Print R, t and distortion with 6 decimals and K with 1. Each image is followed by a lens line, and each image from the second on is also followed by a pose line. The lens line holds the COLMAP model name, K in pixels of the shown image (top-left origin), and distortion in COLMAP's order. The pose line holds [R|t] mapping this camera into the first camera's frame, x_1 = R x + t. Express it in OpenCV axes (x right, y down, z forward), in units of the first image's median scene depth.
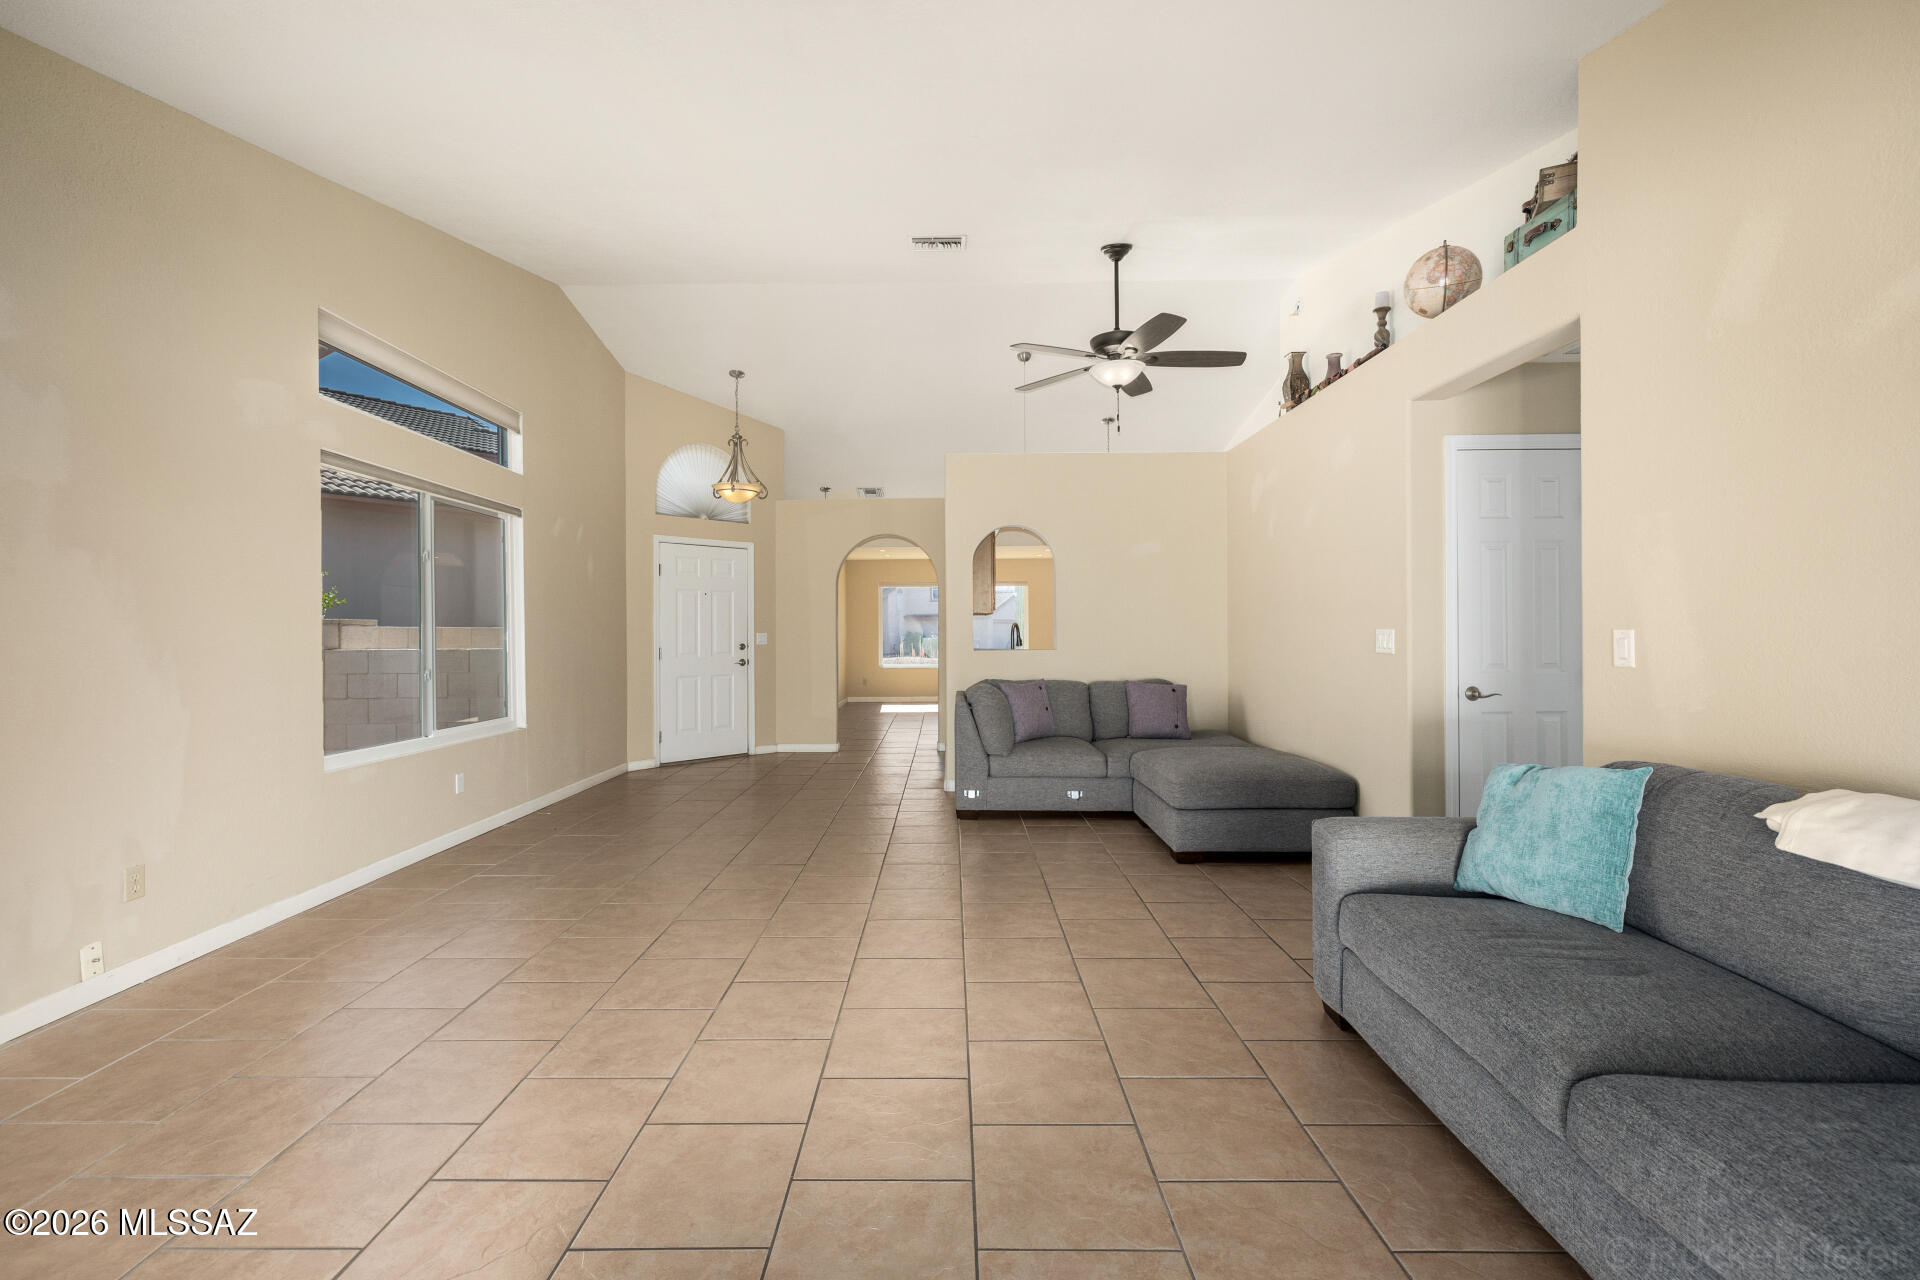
lens RADIAL K [[813.0, 0, 943.6], [0, 813.0, 624.2], [0, 0, 1]] dist [0.000435, 0.000143]
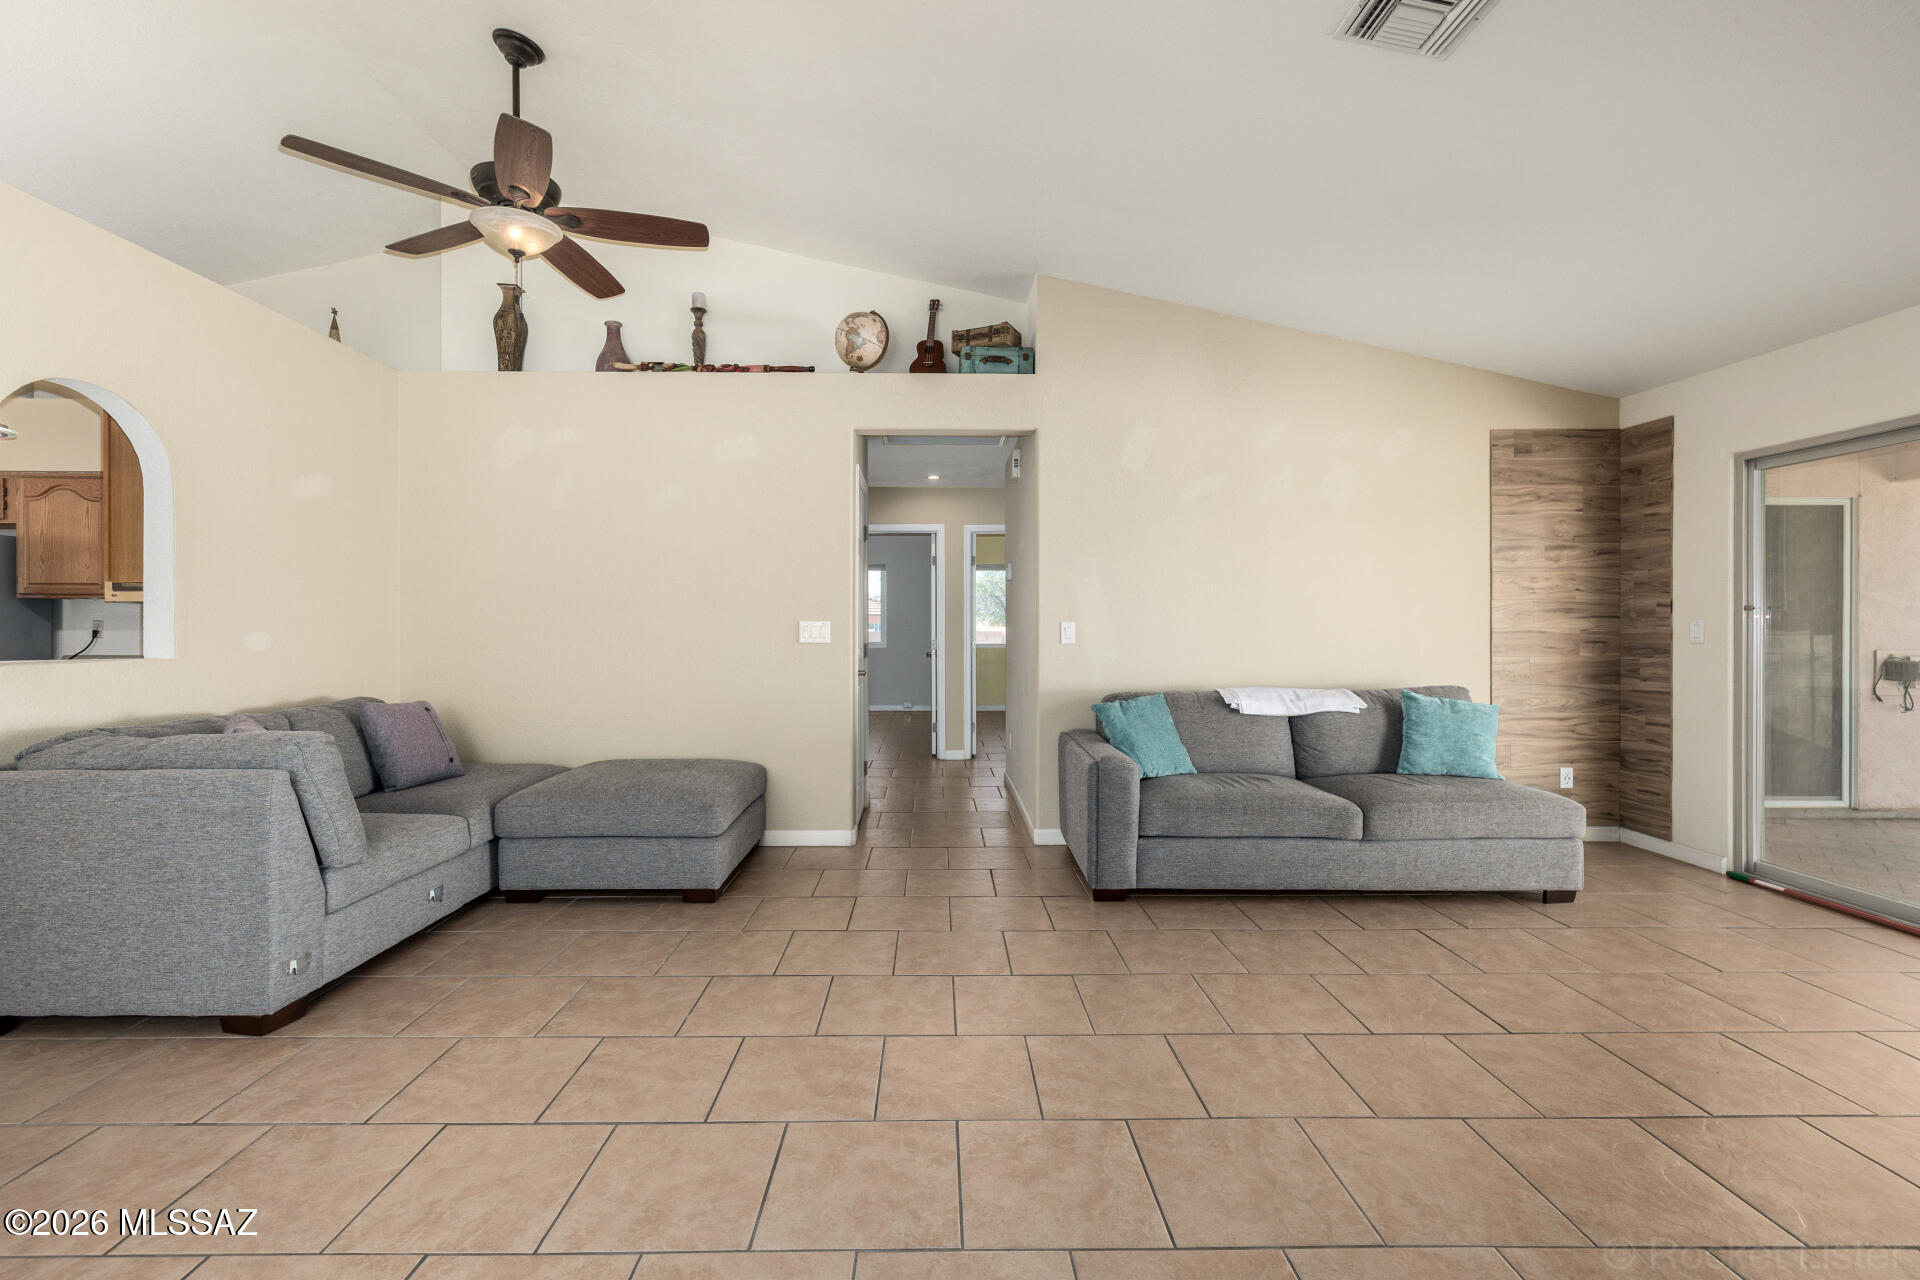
lens RADIAL K [[813.0, 0, 943.6], [0, 813.0, 624.2], [0, 0, 1]] dist [0.000435, 0.000143]
pose [[-0.019672, 0.011081, 0.999745, -0.845151], [-0.006968, 0.999913, -0.011220, 0.030040], [-0.999782, -0.007187, -0.019594, 1.225619]]
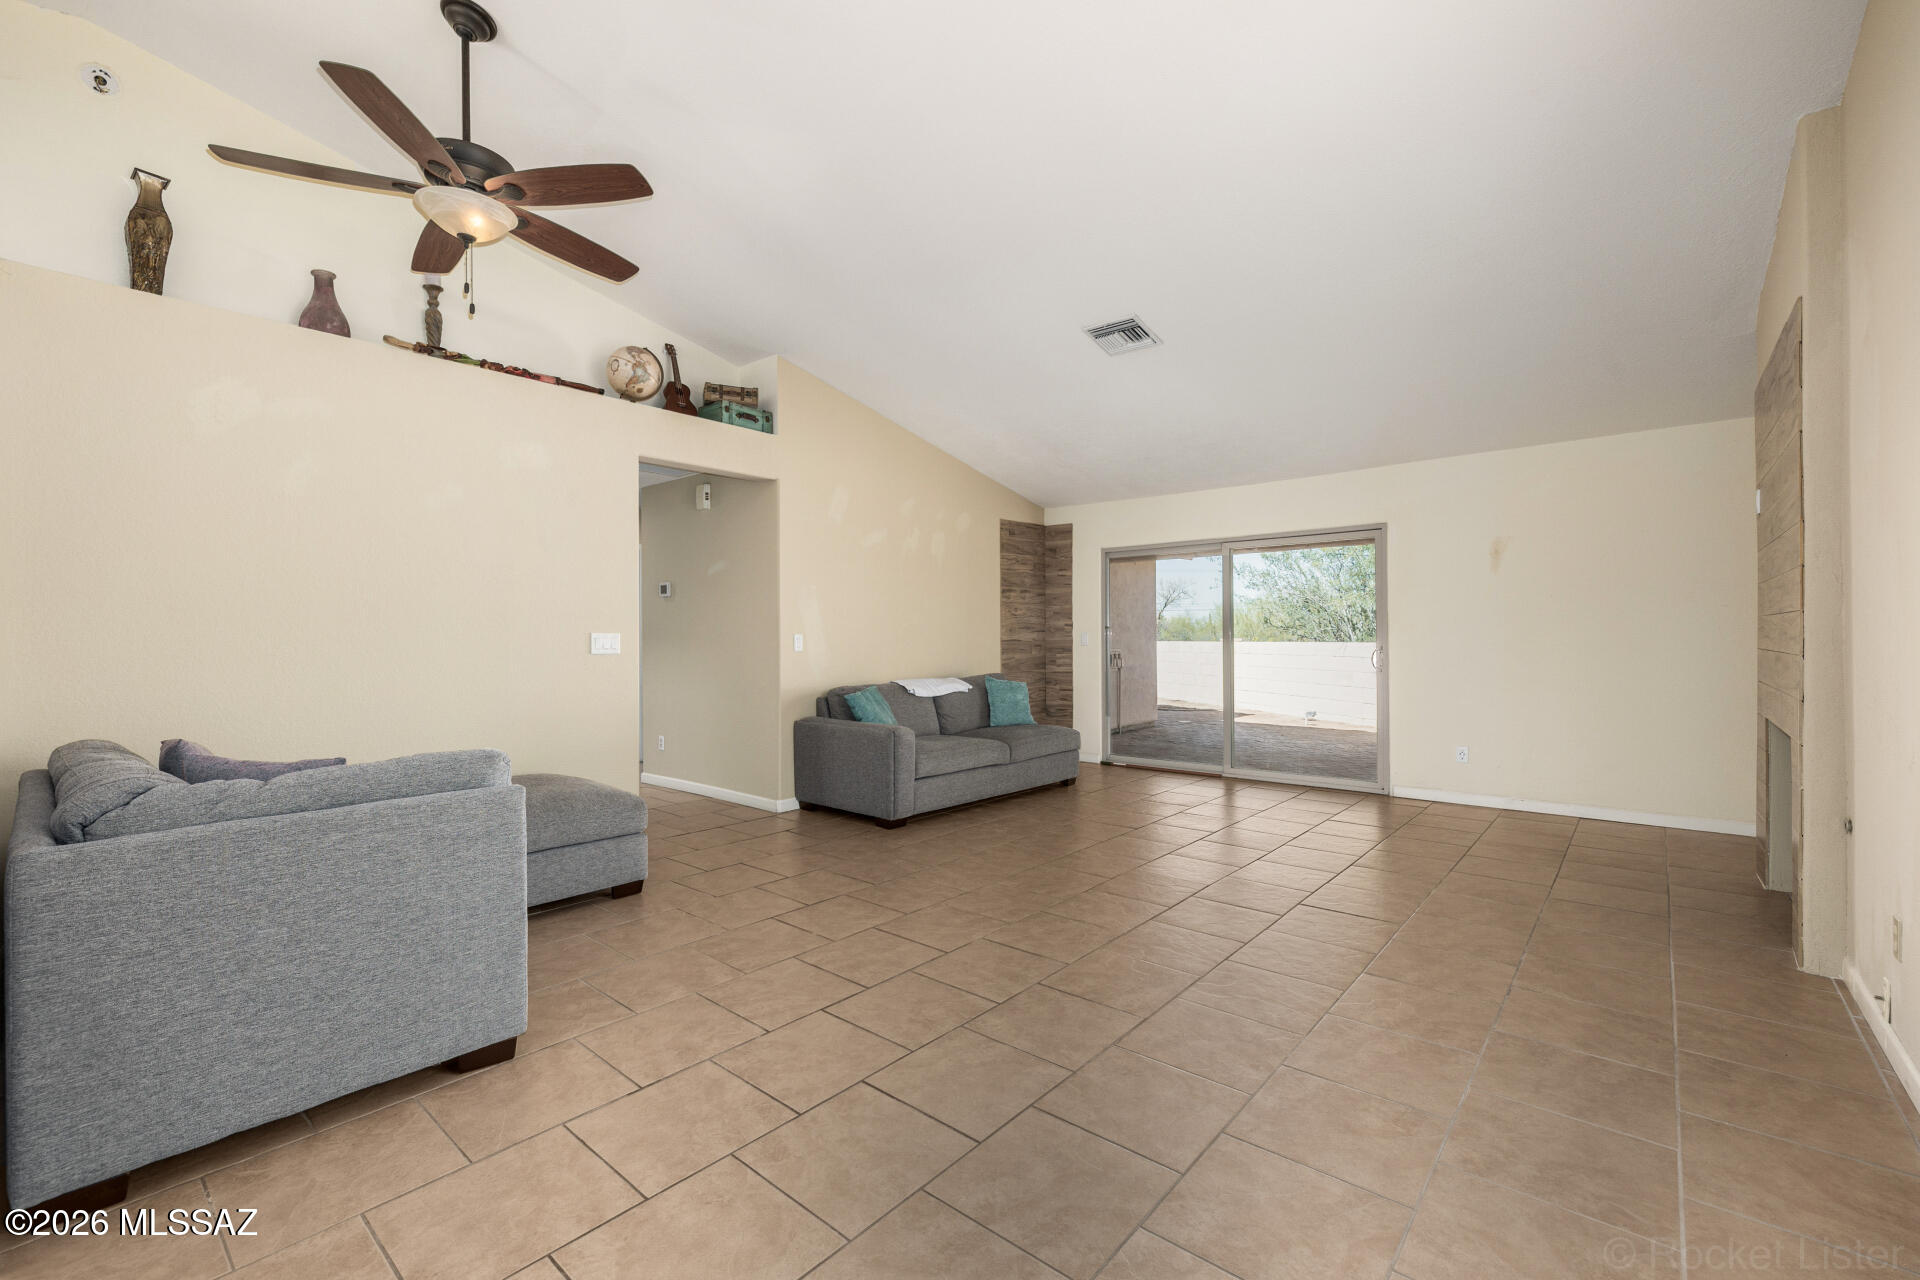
lens RADIAL K [[813.0, 0, 943.6], [0, 813.0, 624.2], [0, 0, 1]] dist [0.000435, 0.000143]
pose [[-0.757700, 0.021300, 0.652256, -0.857584], [0.004858, 0.999624, -0.027001, 0.038916], [-0.652585, -0.017290, -0.757518, 2.281573]]
